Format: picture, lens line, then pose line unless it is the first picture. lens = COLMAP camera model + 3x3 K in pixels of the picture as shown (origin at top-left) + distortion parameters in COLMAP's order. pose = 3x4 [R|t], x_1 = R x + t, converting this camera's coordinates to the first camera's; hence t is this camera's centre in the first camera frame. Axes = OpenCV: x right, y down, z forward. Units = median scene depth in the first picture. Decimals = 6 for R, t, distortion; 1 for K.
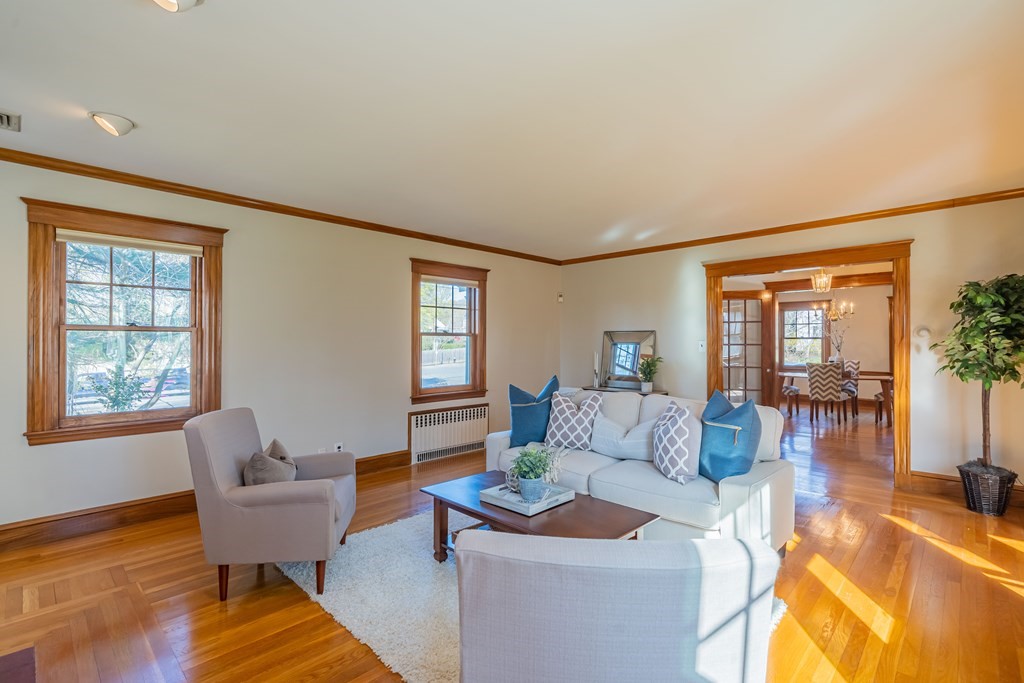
lens RADIAL K [[473.5, 0, 512.0], [0, 473.5, 341.5], [0, 0, 1]] dist [-0.001251, -0.000033]
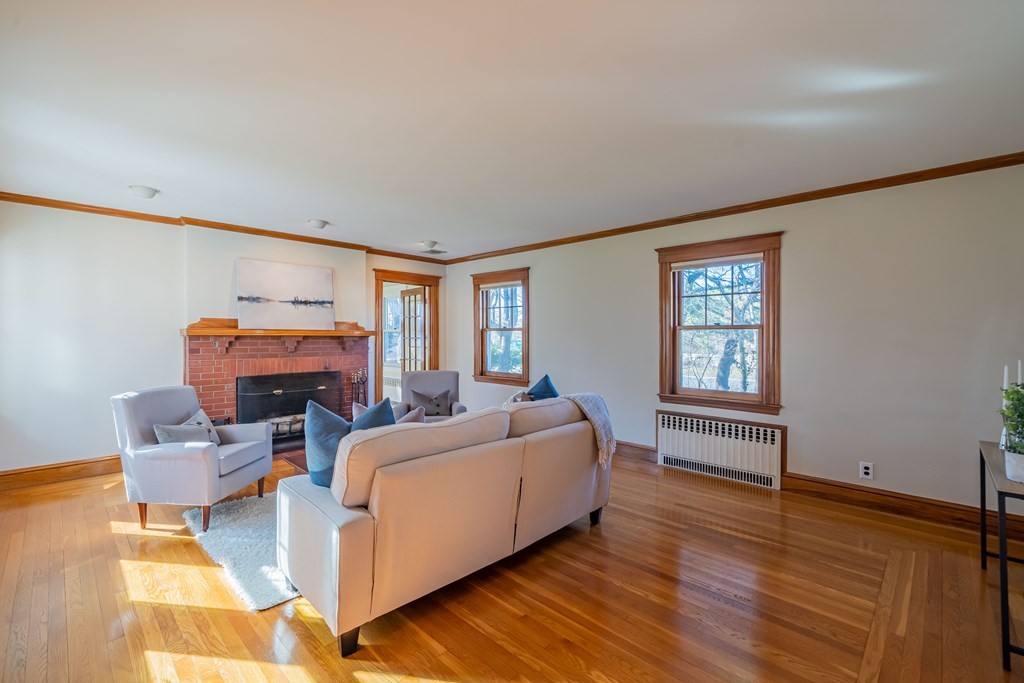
lens RADIAL K [[438.5, 0, 512.0], [0, 438.5, 341.5], [0, 0, 1]] dist [-0.010099, 0.000037]
pose [[0.006323, 0.007017, -0.999955, 0.664562], [-0.000068, 0.999975, 0.007017, 0.004791], [0.999980, 0.000024, 0.006324, 0.691501]]
